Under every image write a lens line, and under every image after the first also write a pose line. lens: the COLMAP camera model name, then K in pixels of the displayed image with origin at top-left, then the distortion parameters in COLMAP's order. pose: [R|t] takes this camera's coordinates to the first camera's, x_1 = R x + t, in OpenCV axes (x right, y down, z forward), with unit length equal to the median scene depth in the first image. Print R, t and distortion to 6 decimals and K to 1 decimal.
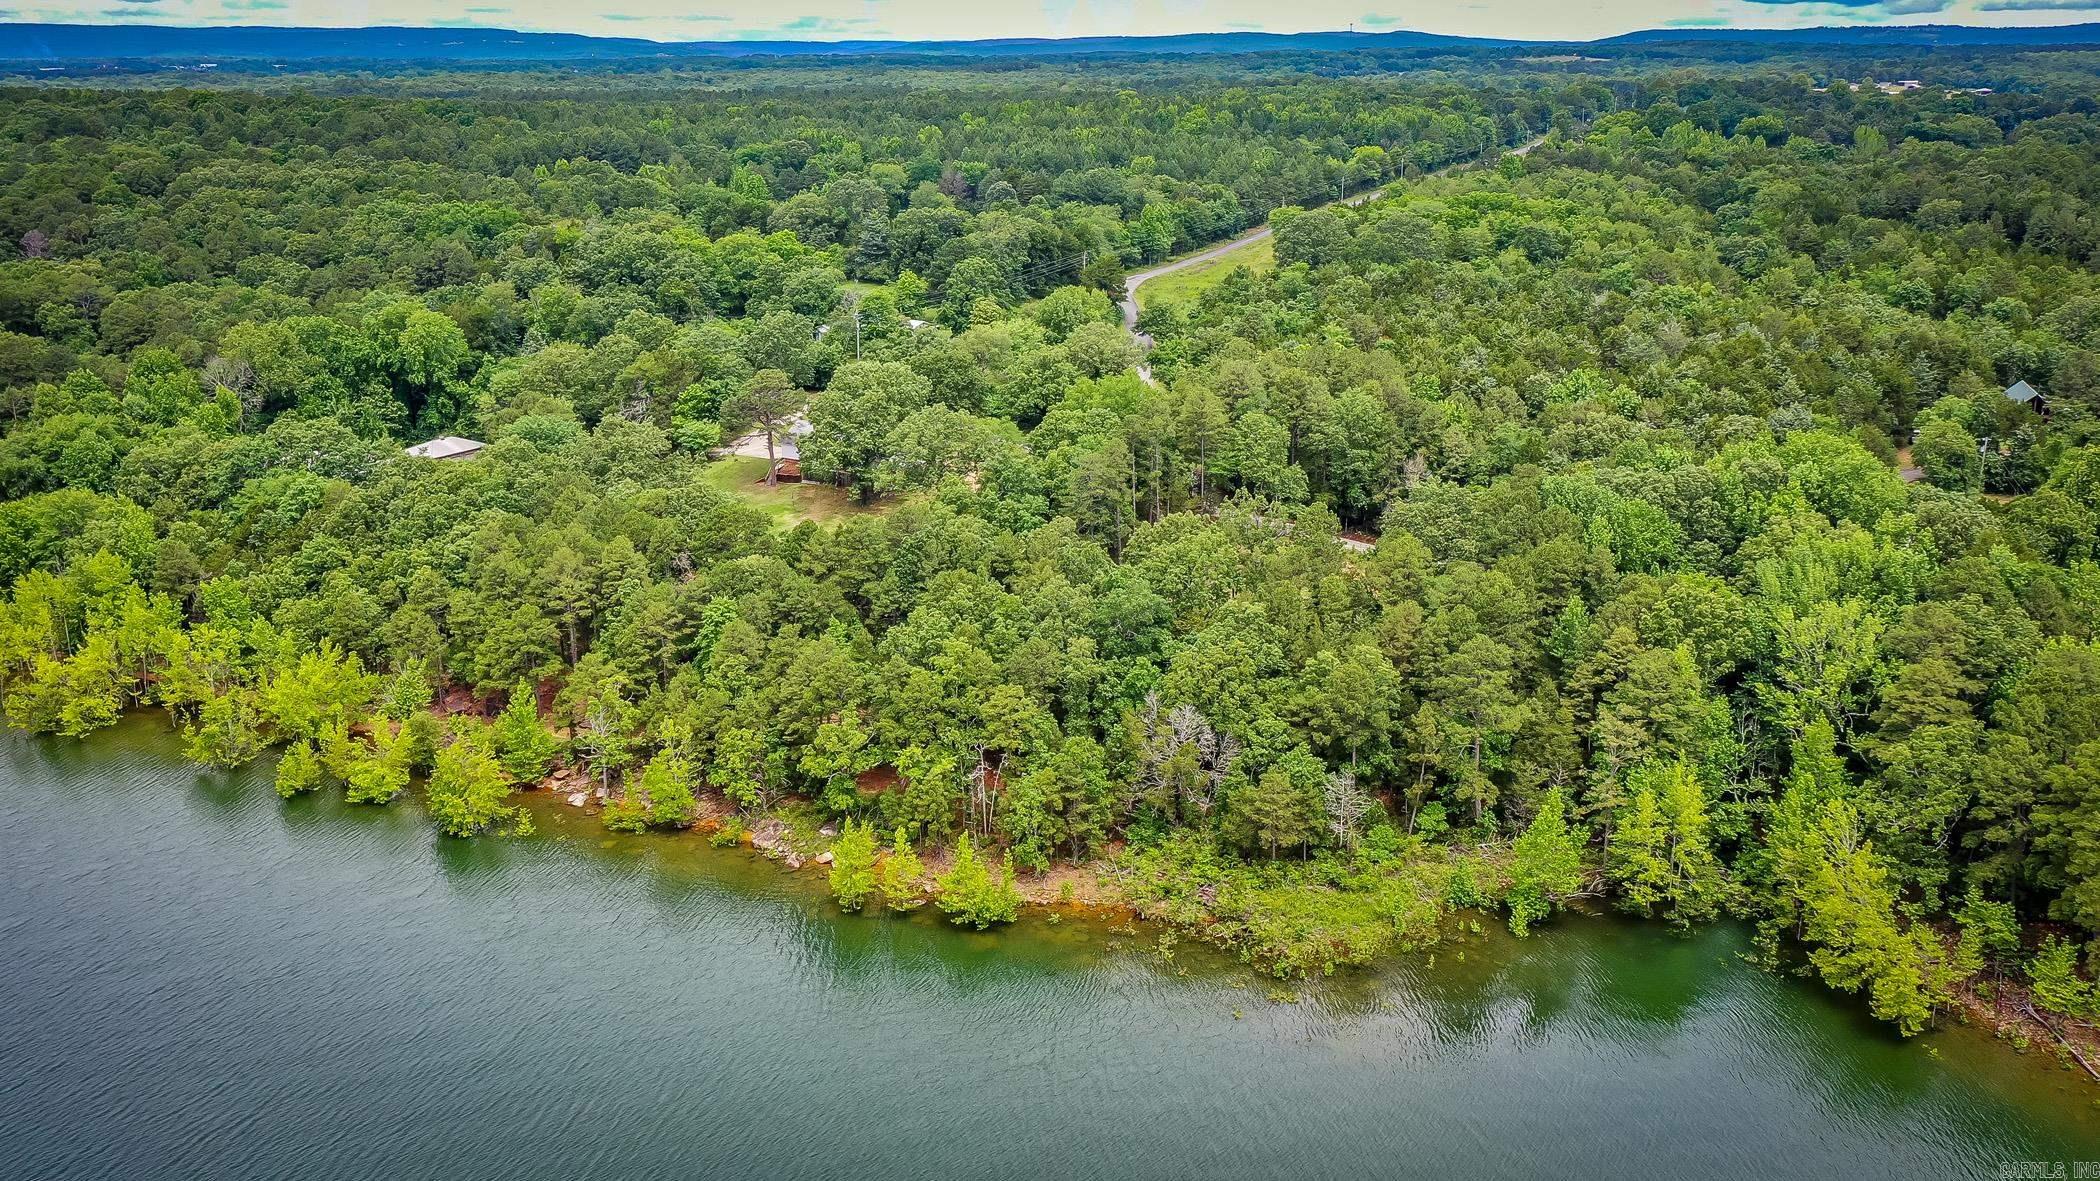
lens RADIAL K [[1740.8, 0, 1050.0], [0, 1740.8, 590.5], [0, 0, 1]] dist [0.026892, 0.003566]
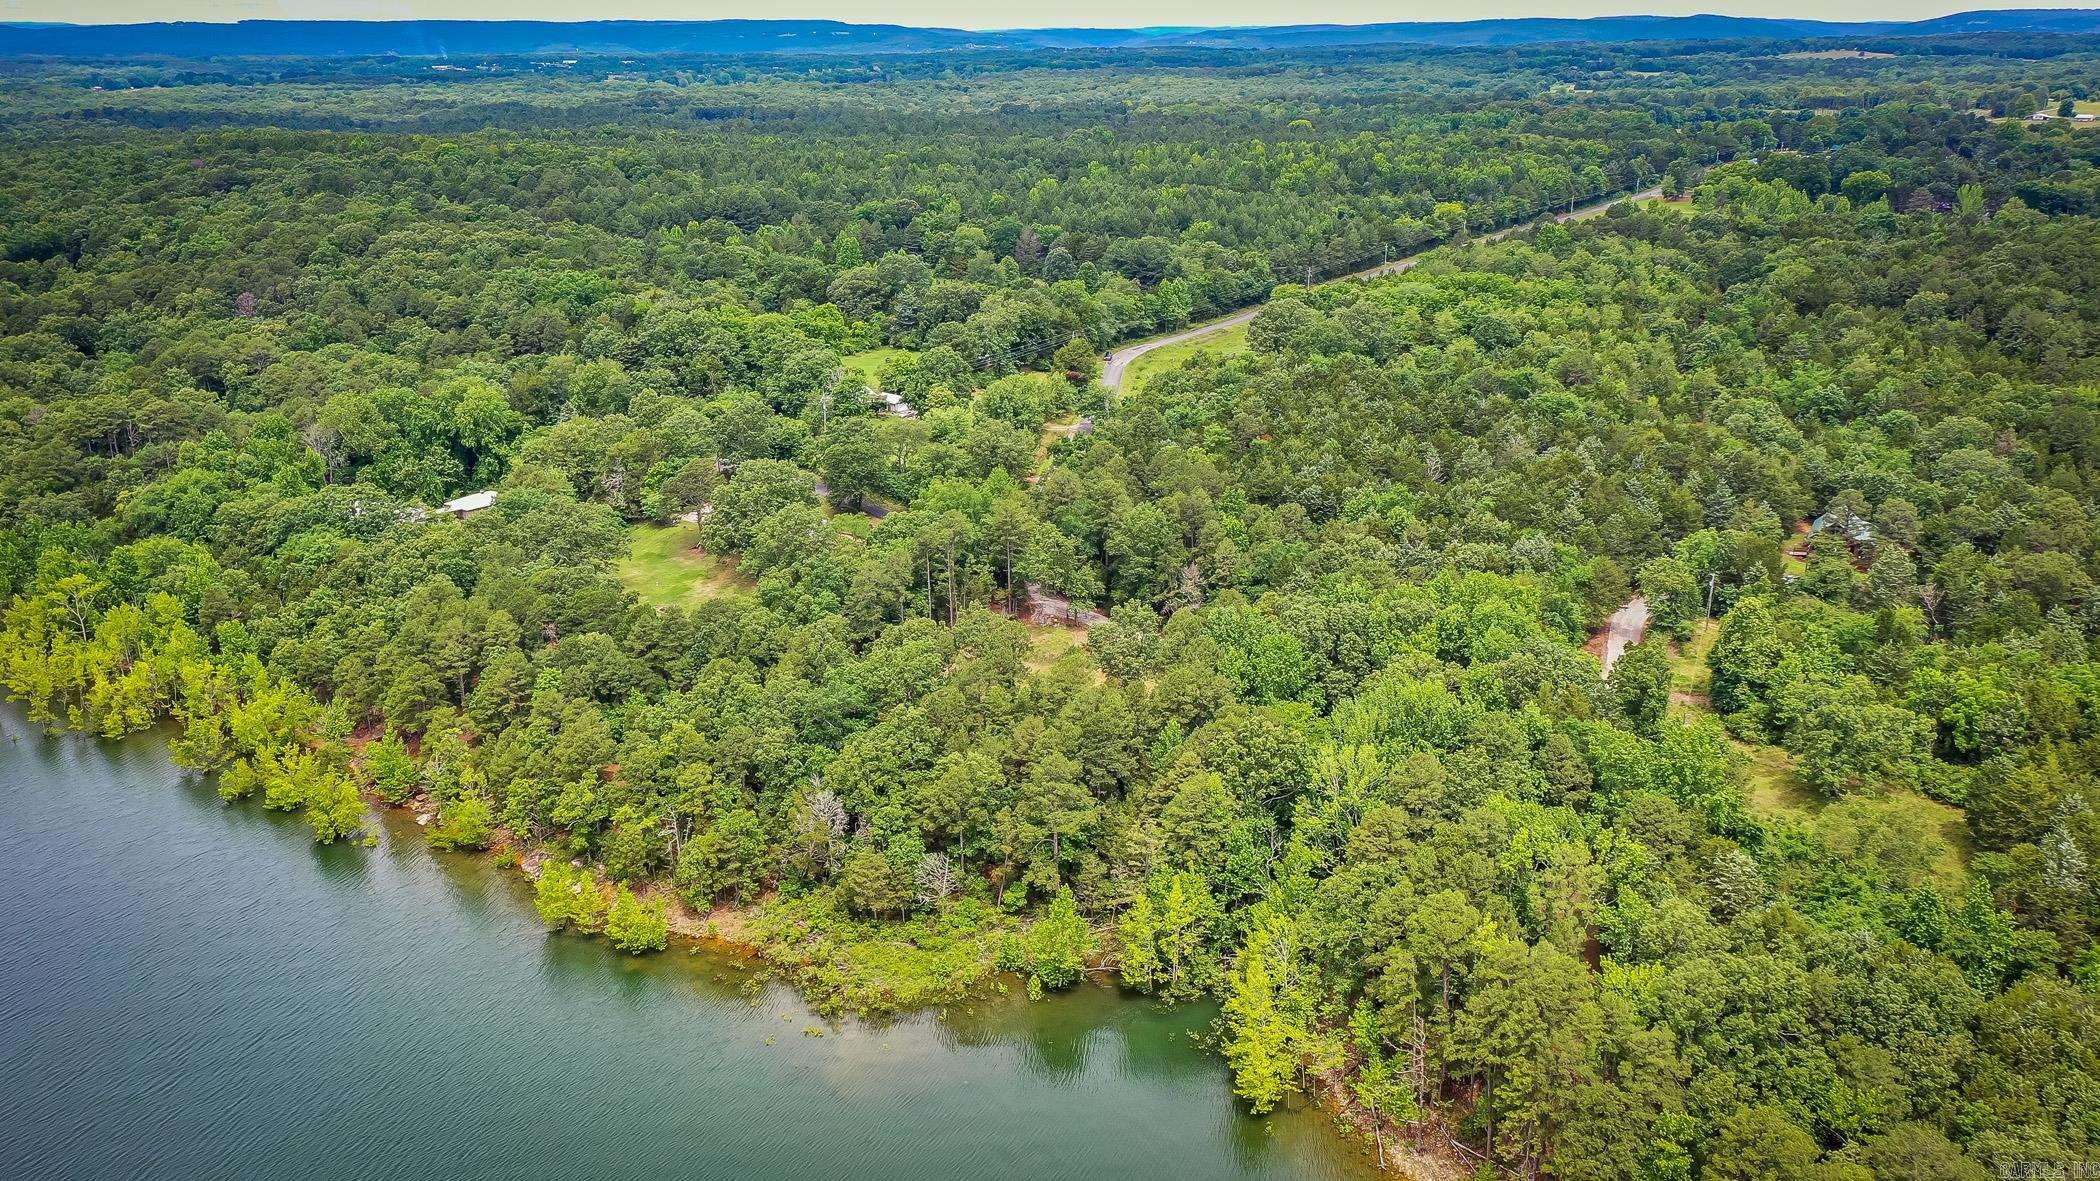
lens RADIAL K [[1686.0, 0, 1050.0], [0, 1686.0, 590.5], [0, 0, 1]] dist [0.030344, 0.005419]
pose [[0.981197, 0.055325, -0.184908, 0.326038], [-0.050110, 0.998206, 0.032764, -0.091723], [0.186389, -0.022882, 0.982209, -0.127381]]
